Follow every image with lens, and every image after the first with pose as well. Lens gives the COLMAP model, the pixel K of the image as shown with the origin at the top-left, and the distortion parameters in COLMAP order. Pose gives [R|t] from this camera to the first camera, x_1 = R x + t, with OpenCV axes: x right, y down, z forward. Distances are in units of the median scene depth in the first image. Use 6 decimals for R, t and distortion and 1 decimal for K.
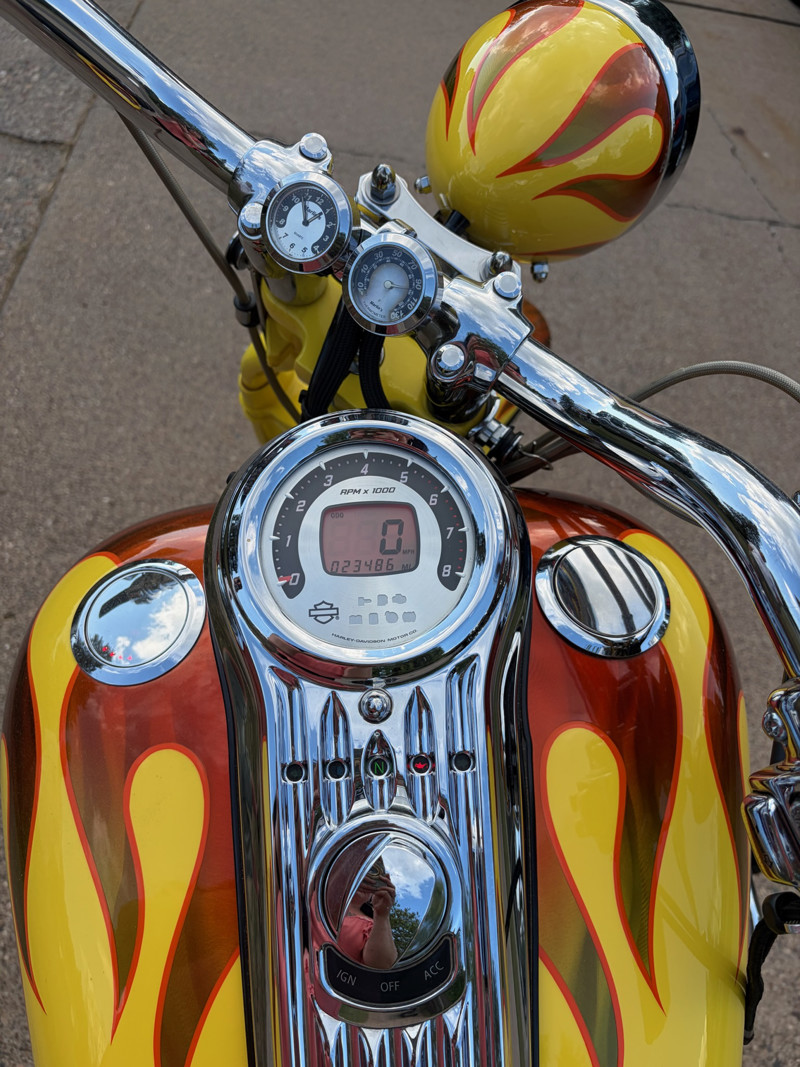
lens RADIAL K [[821.4, 0, 400.0], [0, 821.4, 533.5], [0, 0, 1]] dist [0.079193, -0.108259]
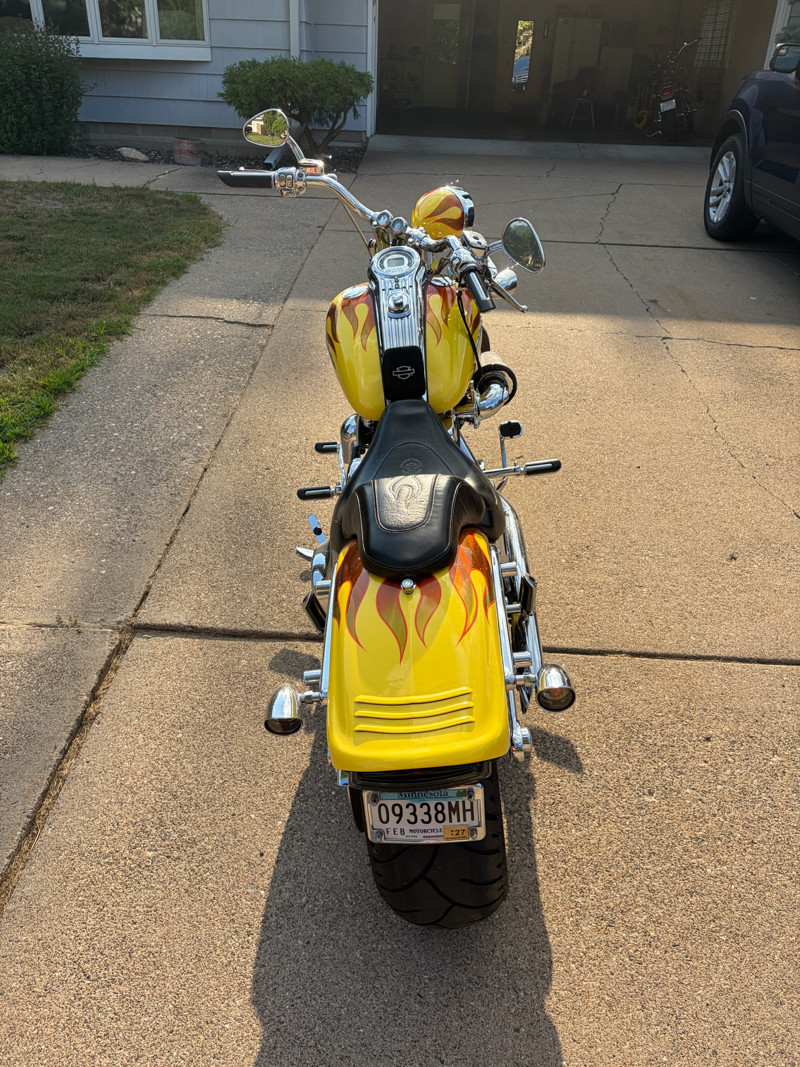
lens RADIAL K [[821.4, 0, 400.0], [0, 821.4, 533.5], [0, 0, 1]] dist [0.079193, -0.108259]
pose [[0.991807, -0.058612, -0.113505, 0.525284], [0.021925, 0.953446, -0.300767, 3.469750], [0.125849, 0.295814, 0.946919, -3.829546]]
